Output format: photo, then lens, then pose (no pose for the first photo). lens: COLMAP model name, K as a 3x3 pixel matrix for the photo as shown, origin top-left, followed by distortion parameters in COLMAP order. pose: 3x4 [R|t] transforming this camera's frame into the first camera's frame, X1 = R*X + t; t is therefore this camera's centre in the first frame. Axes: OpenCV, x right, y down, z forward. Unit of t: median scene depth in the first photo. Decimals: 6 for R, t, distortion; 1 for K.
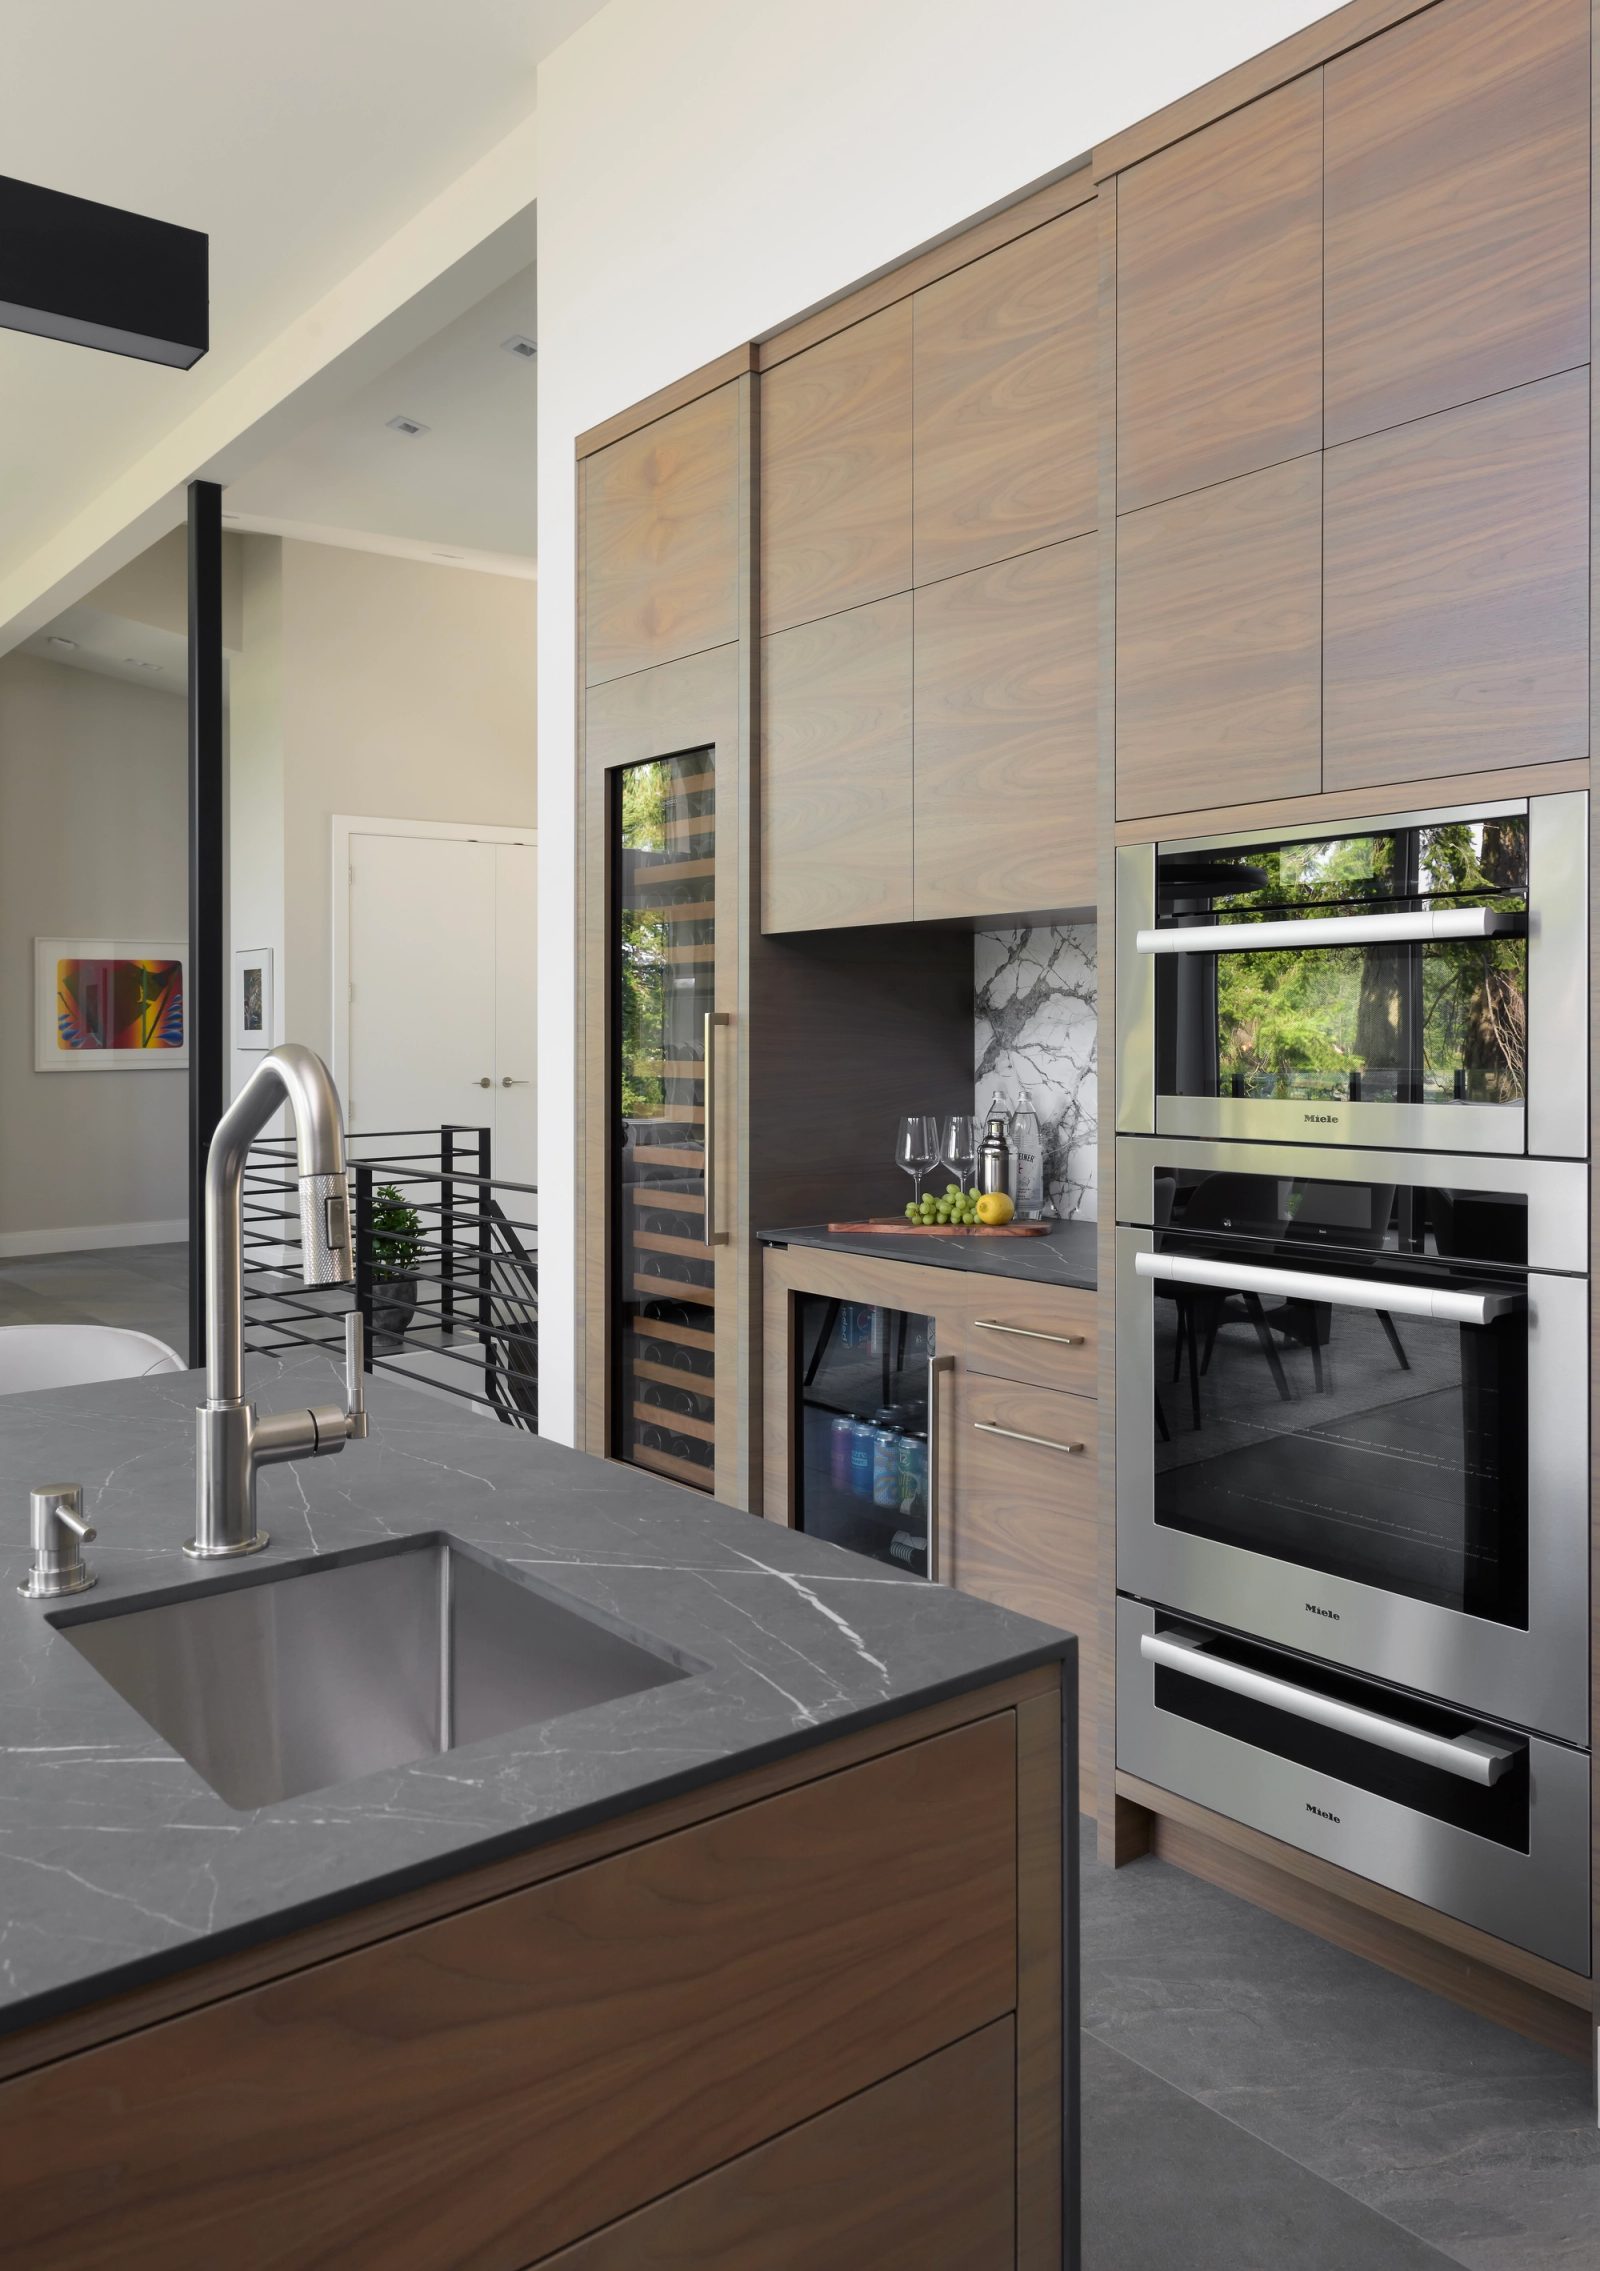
lens RADIAL K [[1652.1, 0, 799.6], [0, 1652.1, 1030.5], [0, 0, 1]] dist [0.001078, 0.000617]
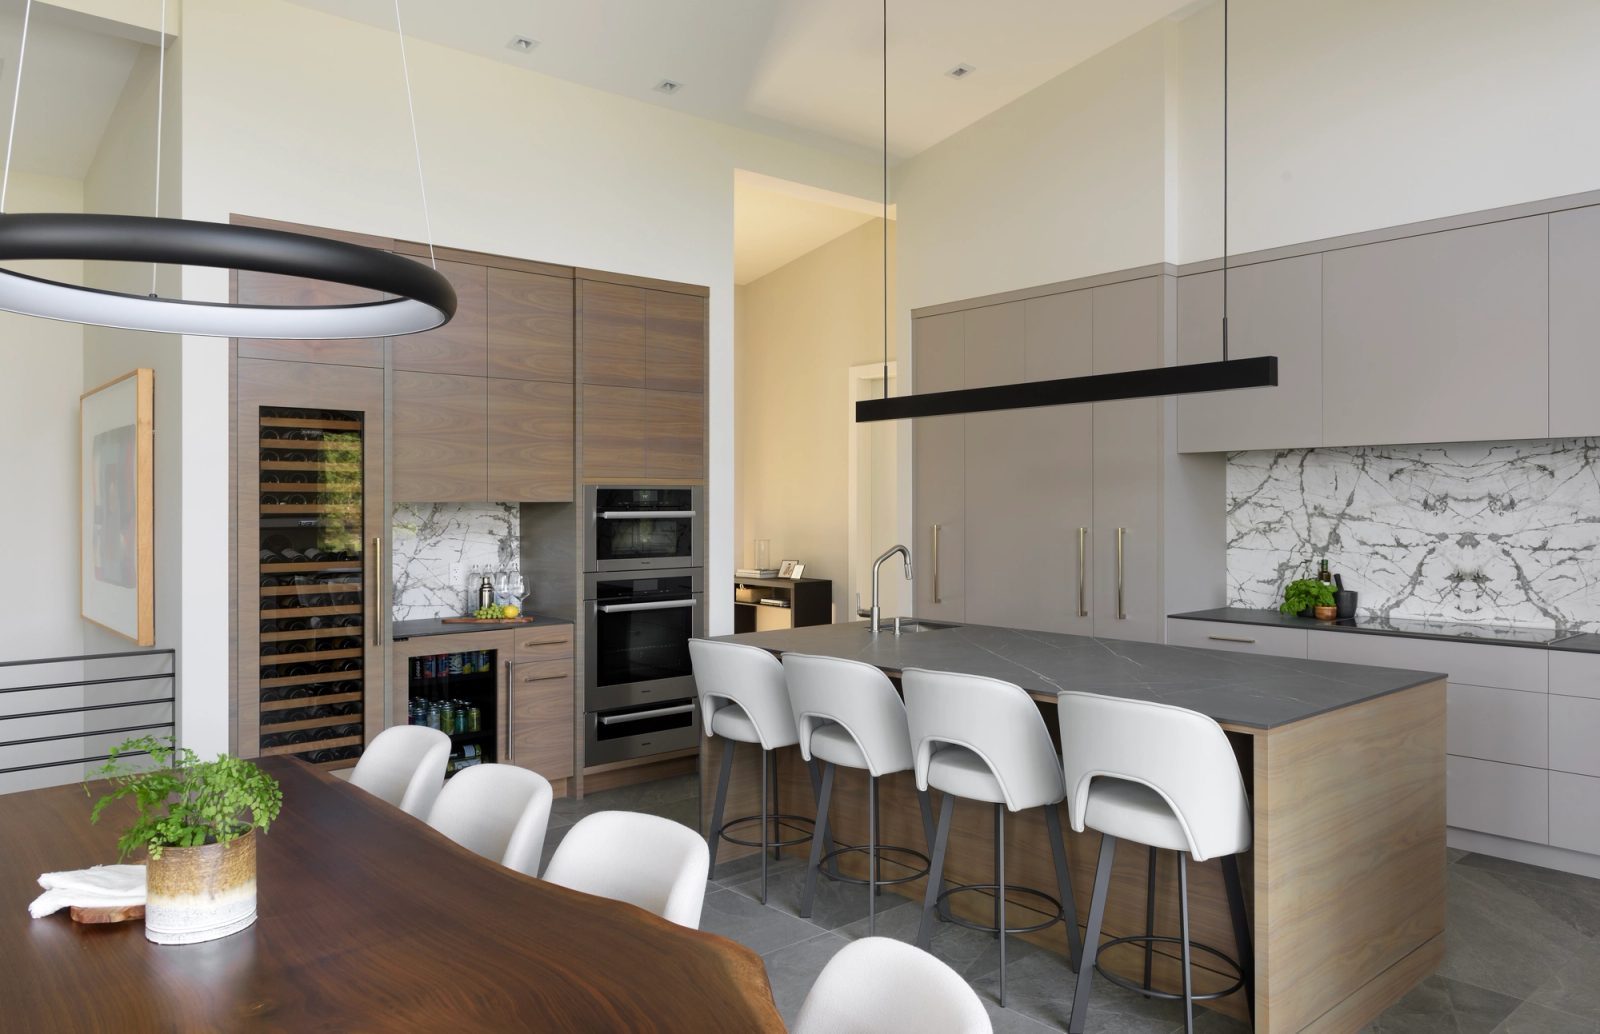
lens RADIAL K [[1104.9, 0, 800.0], [0, 1104.9, 517.0], [0, 0, 1]] dist [0.000431, -0.004174]
pose [[-0.047474, -0.002630, 0.998869, -2.087965], [0.006115, 0.999977, 0.002923, -0.053589], [-0.998854, 0.006247, -0.047457, 0.703623]]
